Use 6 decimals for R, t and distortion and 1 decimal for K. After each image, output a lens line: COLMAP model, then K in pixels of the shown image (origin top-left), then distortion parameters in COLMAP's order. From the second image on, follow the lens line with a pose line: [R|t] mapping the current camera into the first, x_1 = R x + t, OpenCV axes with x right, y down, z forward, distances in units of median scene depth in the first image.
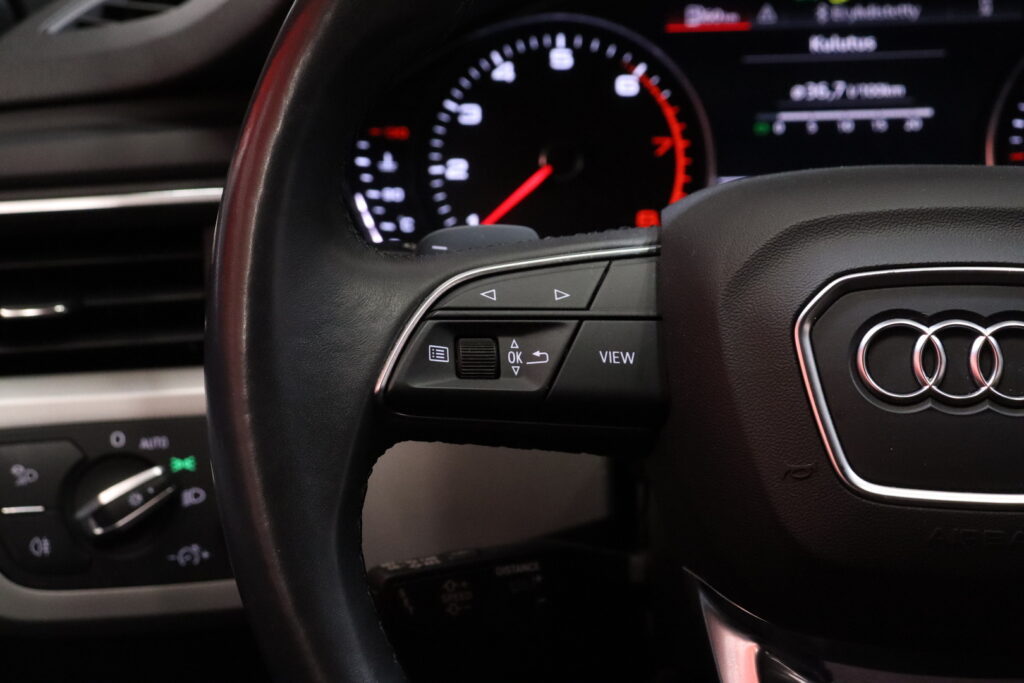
lens RADIAL K [[2388.0, 0, 512.0], [0, 2388.0, 341.5], [0, 0, 1]] dist [0.370685, 0.209959]
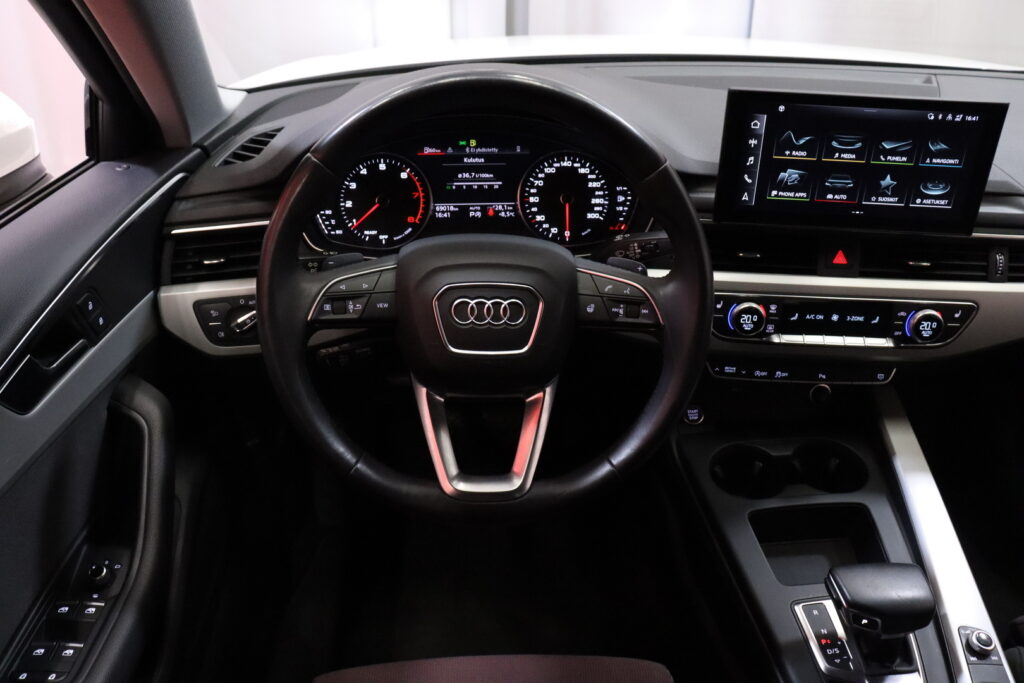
lens RADIAL K [[842.3, 0, 512.0], [0, 842.3, 341.5], [0, 0, 1]] dist [-0.183808, 0.164246]
pose [[0.994371, -0.020431, 0.103970, 0.070488], [-0.004706, 0.971750, 0.235967, -0.153335], [-0.105854, -0.235128, 0.966183, -0.099680]]
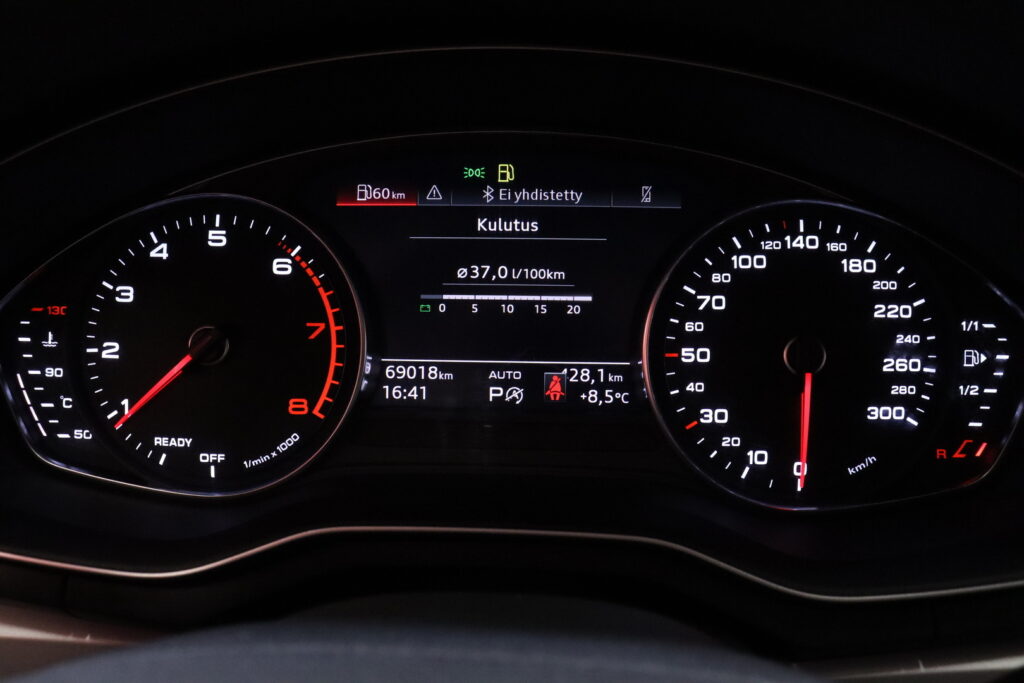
lens RADIAL K [[842.3, 0, 512.0], [0, 842.3, 341.5], [0, 0, 1]] dist [-0.183808, 0.164246]
pose [[0.999736, 0.022973, -0.000051, 0.142845], [-0.022839, 0.994166, 0.105420, -0.114584], [0.002473, -0.105391, 0.994428, 0.663400]]
